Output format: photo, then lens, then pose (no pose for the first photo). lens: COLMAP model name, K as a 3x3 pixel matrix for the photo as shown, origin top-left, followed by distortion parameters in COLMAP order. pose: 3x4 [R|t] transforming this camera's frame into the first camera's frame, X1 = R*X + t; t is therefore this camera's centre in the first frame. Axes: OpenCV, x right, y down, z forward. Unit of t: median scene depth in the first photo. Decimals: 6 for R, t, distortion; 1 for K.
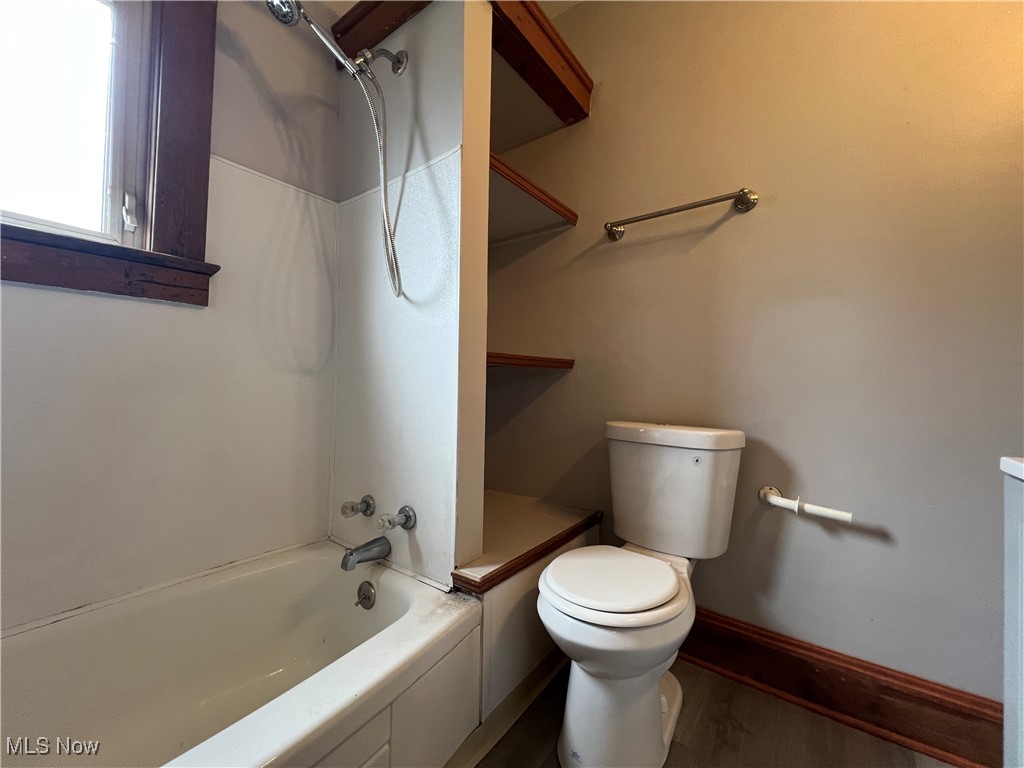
lens RADIAL K [[407.8, 0, 514.3], [0, 407.8, 383.0], [0, 0, 1]] dist [-0.003029, 0.000136]
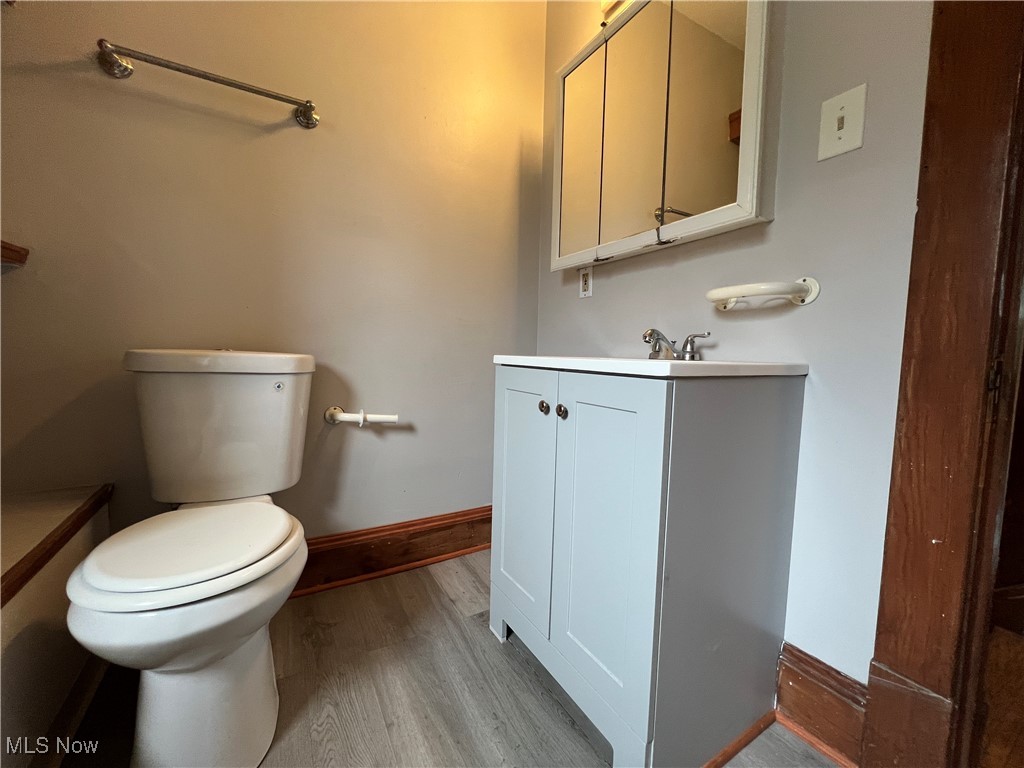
lens RADIAL K [[407.8, 0, 513.9], [0, 407.8, 383.2], [0, 0, 1]] dist [-0.003029, 0.000136]
pose [[0.384803, -0.077210, 0.919764, -0.187066], [-0.032255, 0.994762, 0.097000, 0.075429], [-0.922435, -0.066992, 0.380297, 0.159495]]
